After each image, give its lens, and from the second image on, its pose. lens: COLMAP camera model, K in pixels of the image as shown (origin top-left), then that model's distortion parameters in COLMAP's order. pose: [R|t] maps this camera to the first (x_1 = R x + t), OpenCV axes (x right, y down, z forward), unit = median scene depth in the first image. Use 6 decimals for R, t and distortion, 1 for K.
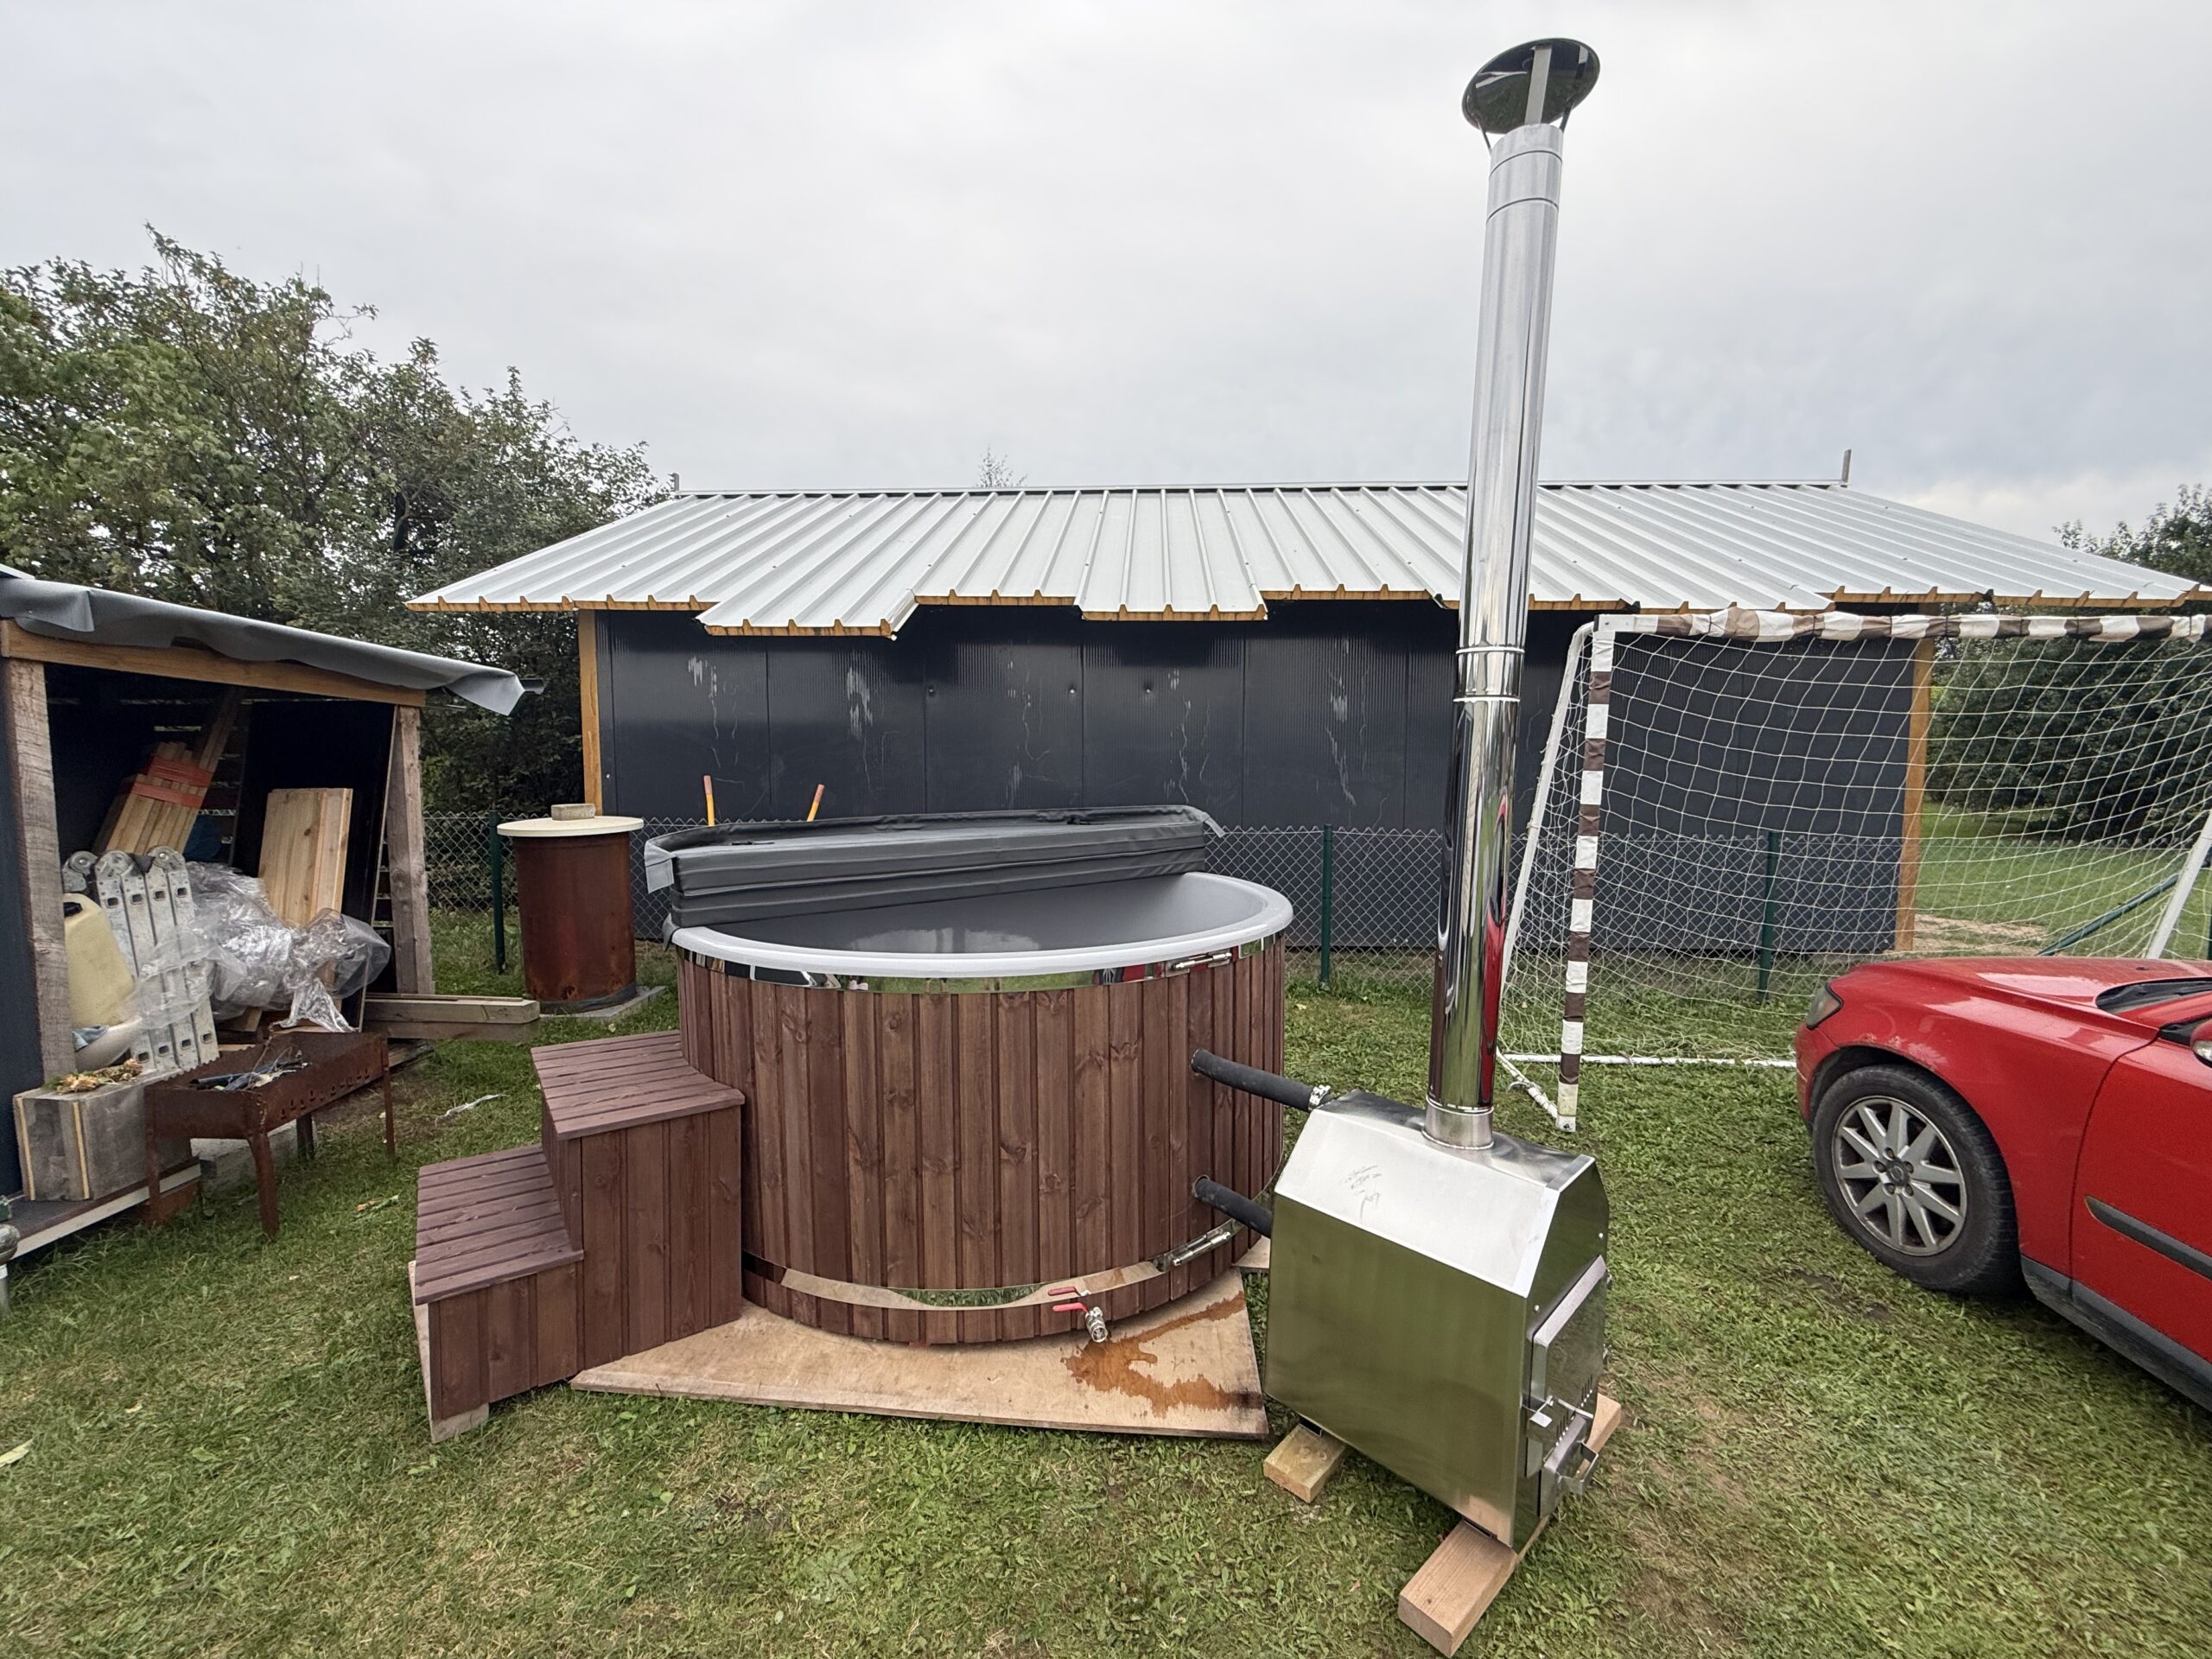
lens RADIAL K [[879.5, 0, 1106.0], [0, 879.5, 829.5], [0, 0, 1]] dist [0.000314, -0.000376]
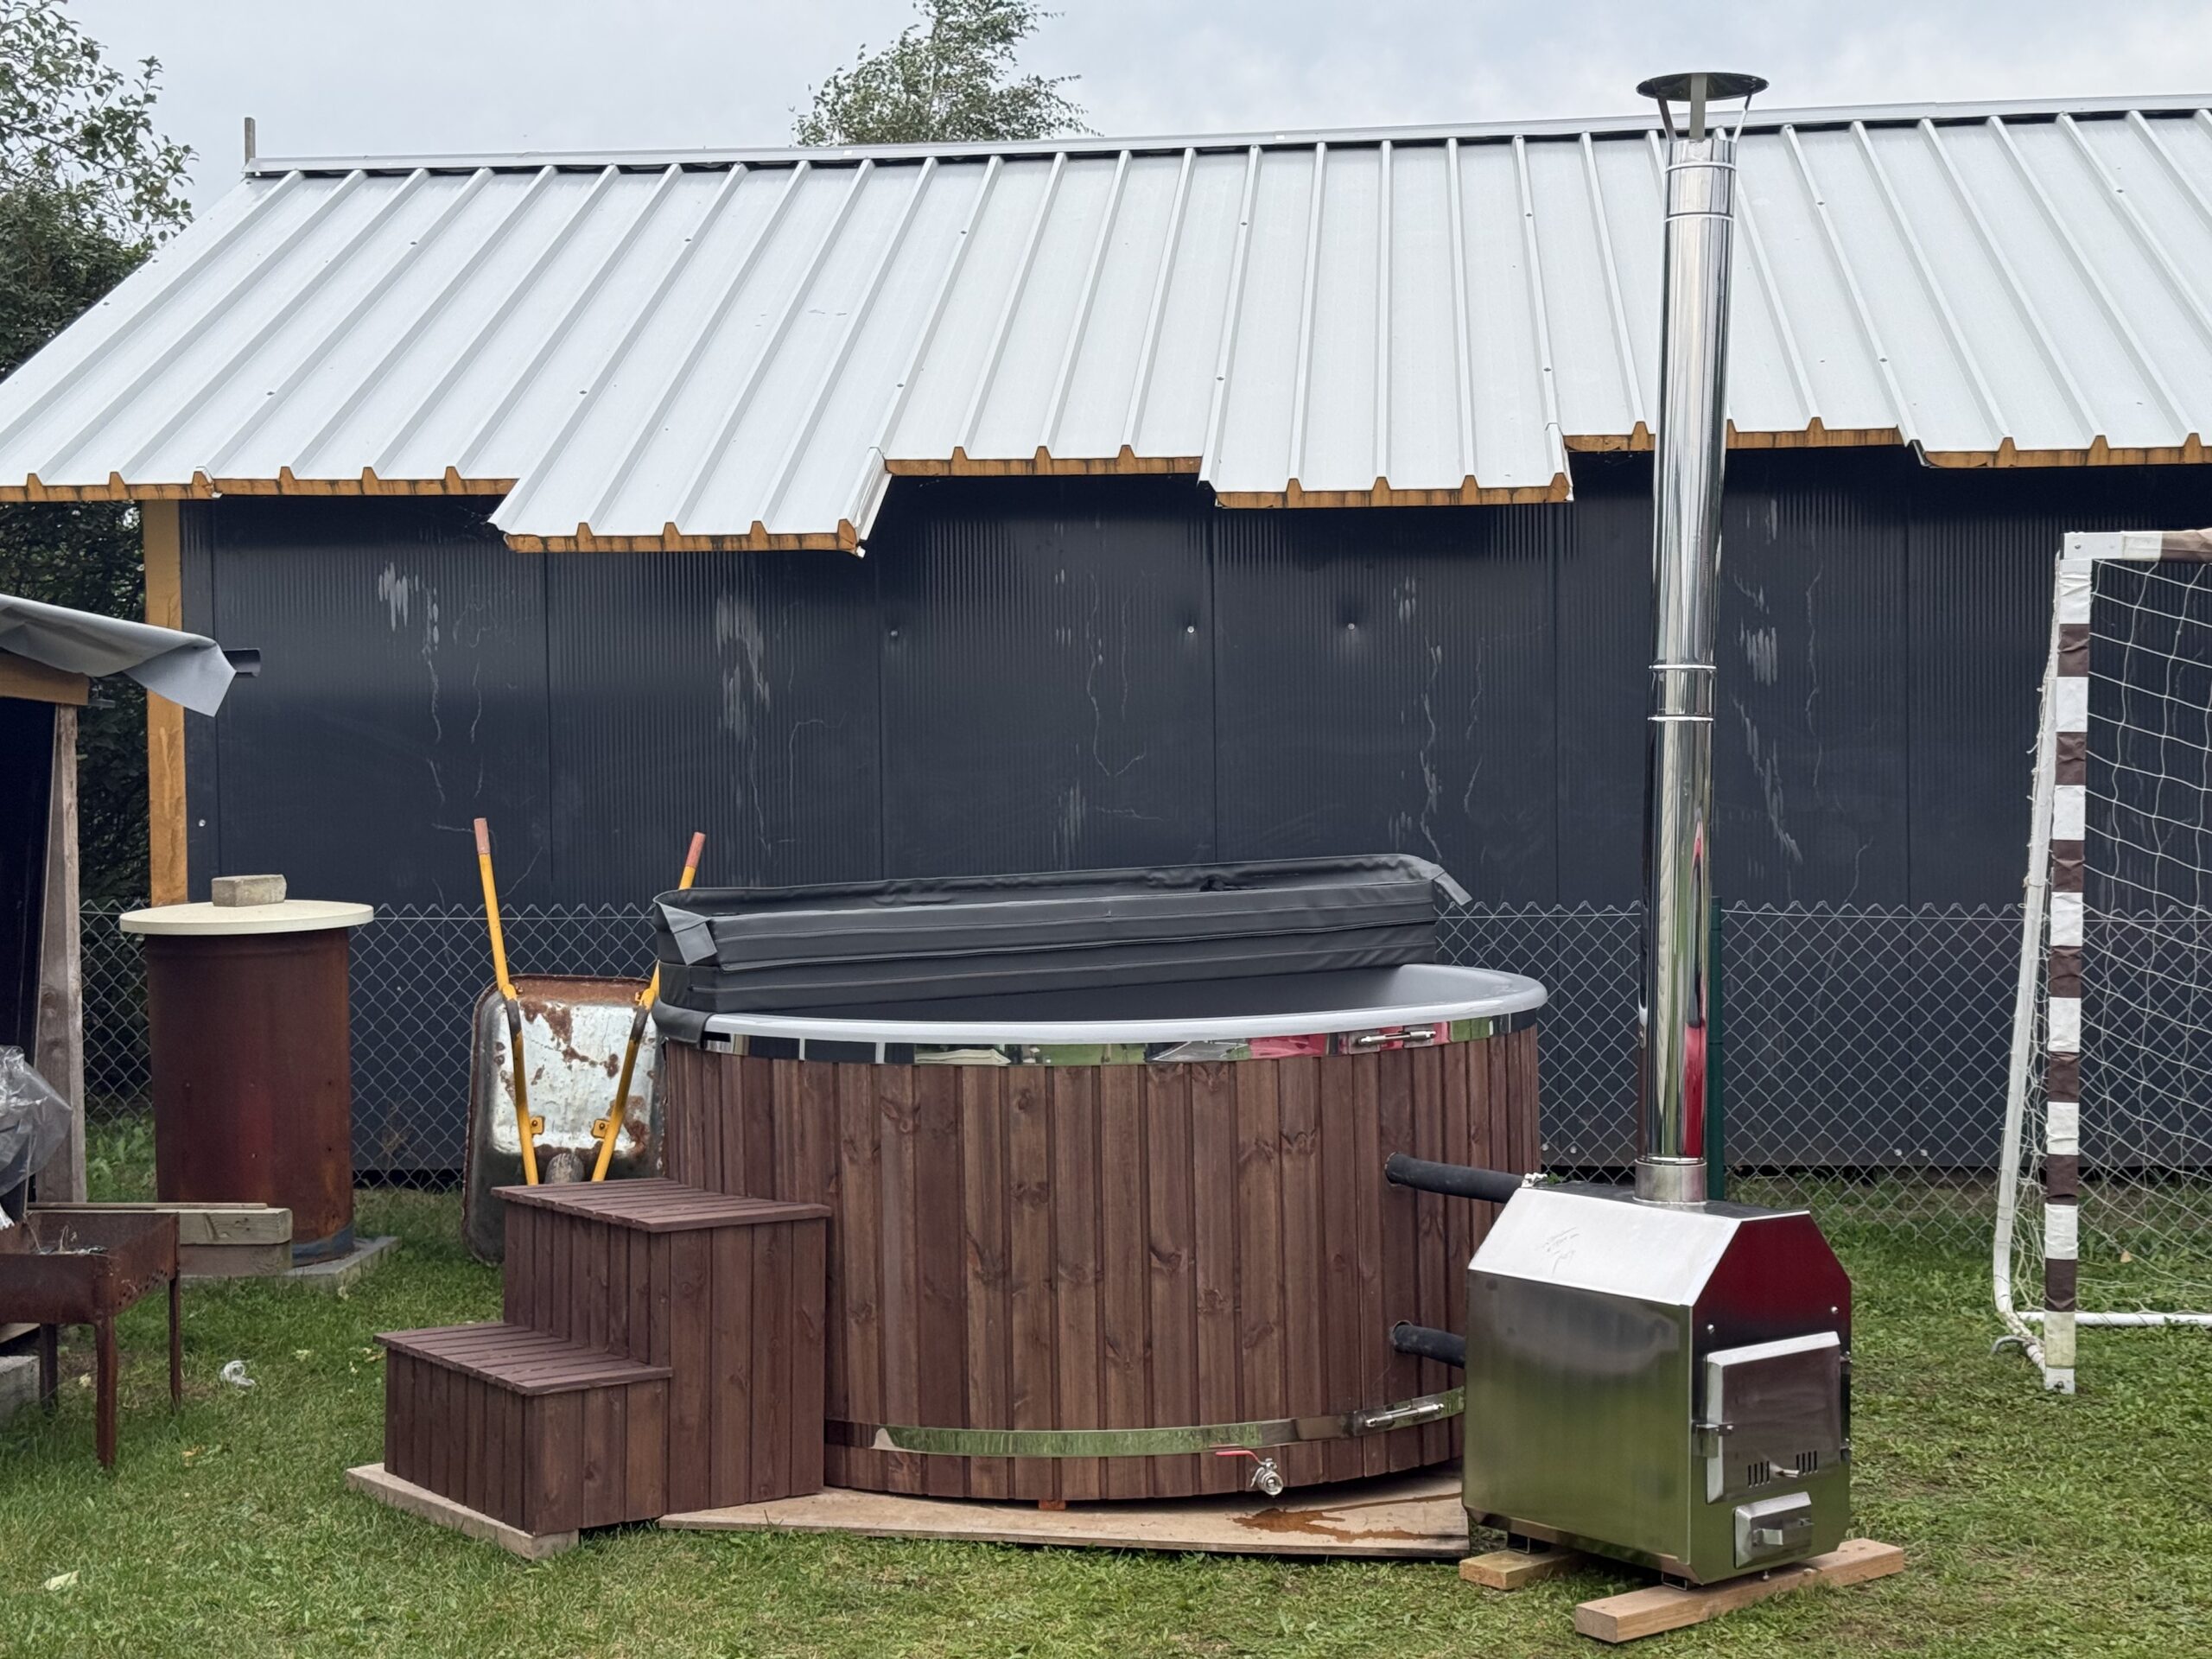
lens RADIAL K [[3125.7, 0, 1106.0], [0, 3125.7, 829.5], [0, 0, 1]] dist [0.101043, 0.085702]
pose [[0.998741, -0.015314, -0.047769, -0.014136], [0.012705, 0.998435, -0.054464, 0.118470], [0.048529, 0.053789, 0.997372, -1.920213]]
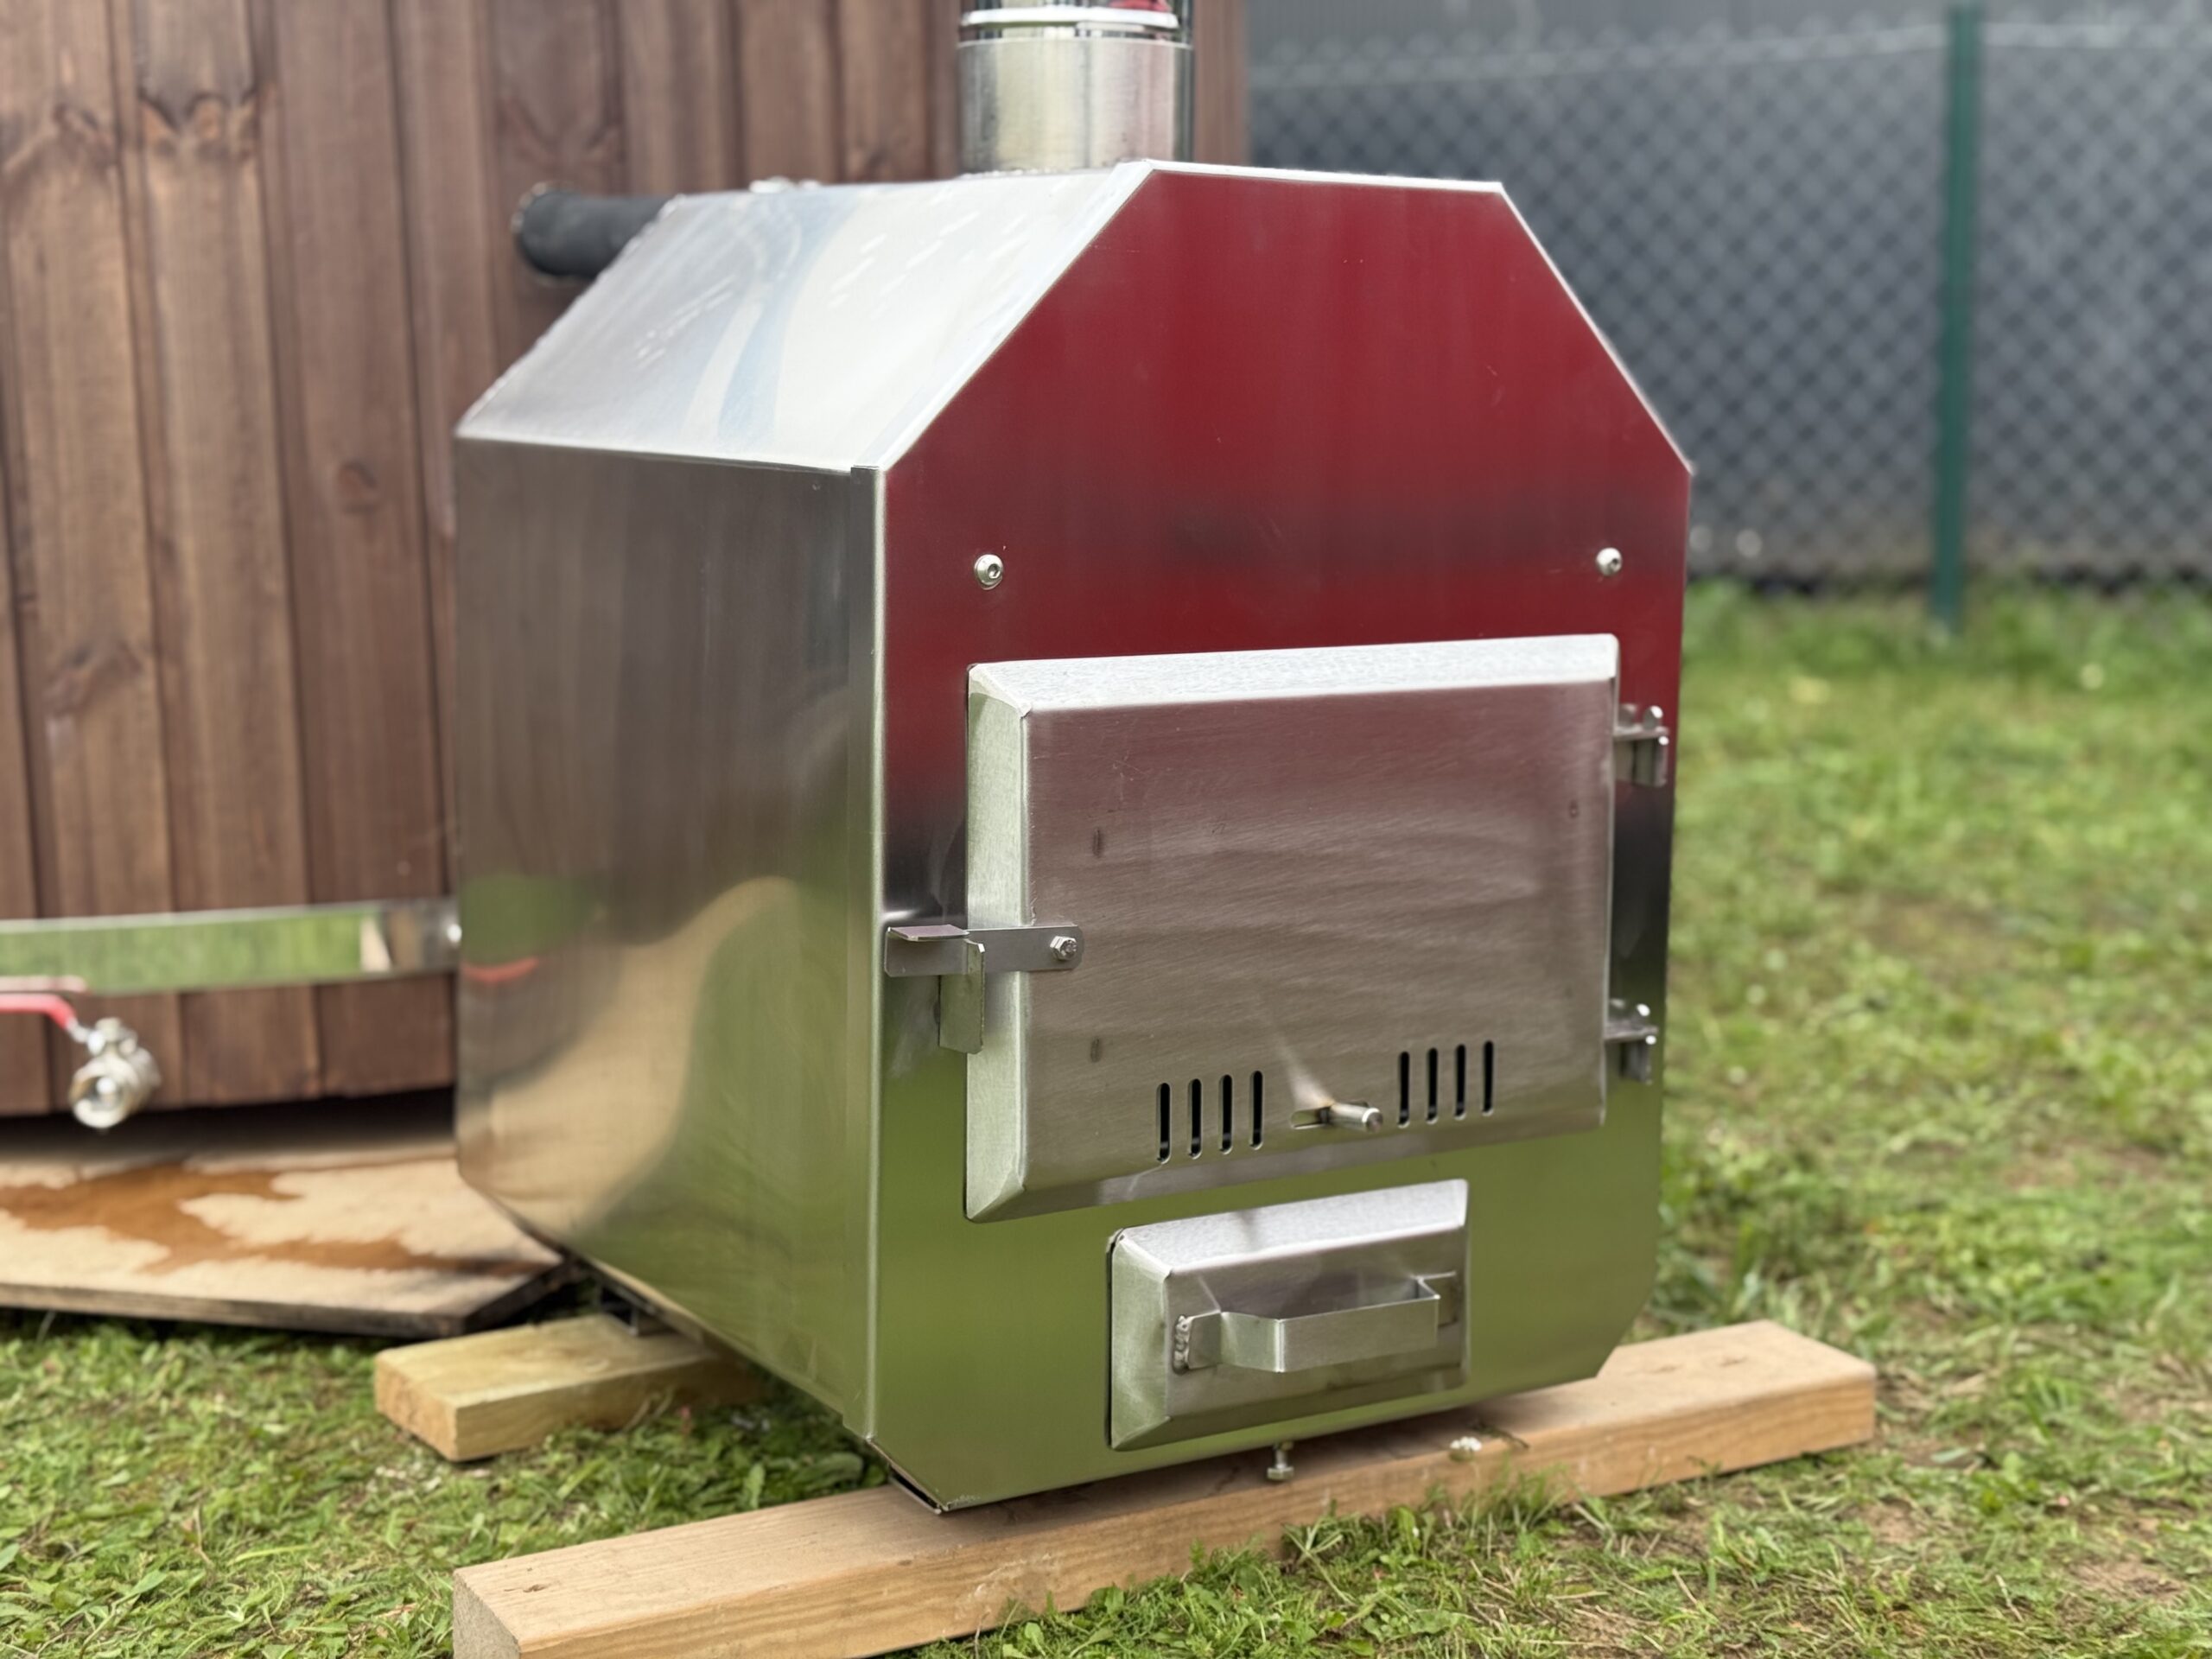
lens RADIAL K [[3125.7, 0, 1106.0], [0, 3125.7, 829.5], [0, 0, 1]] dist [0.101043, 0.085702]
pose [[0.973995, 0.015791, -0.226020, 0.532826], [0.000839, 0.997310, 0.073290, 0.402403], [0.226570, -0.071573, 0.971362, 0.073904]]
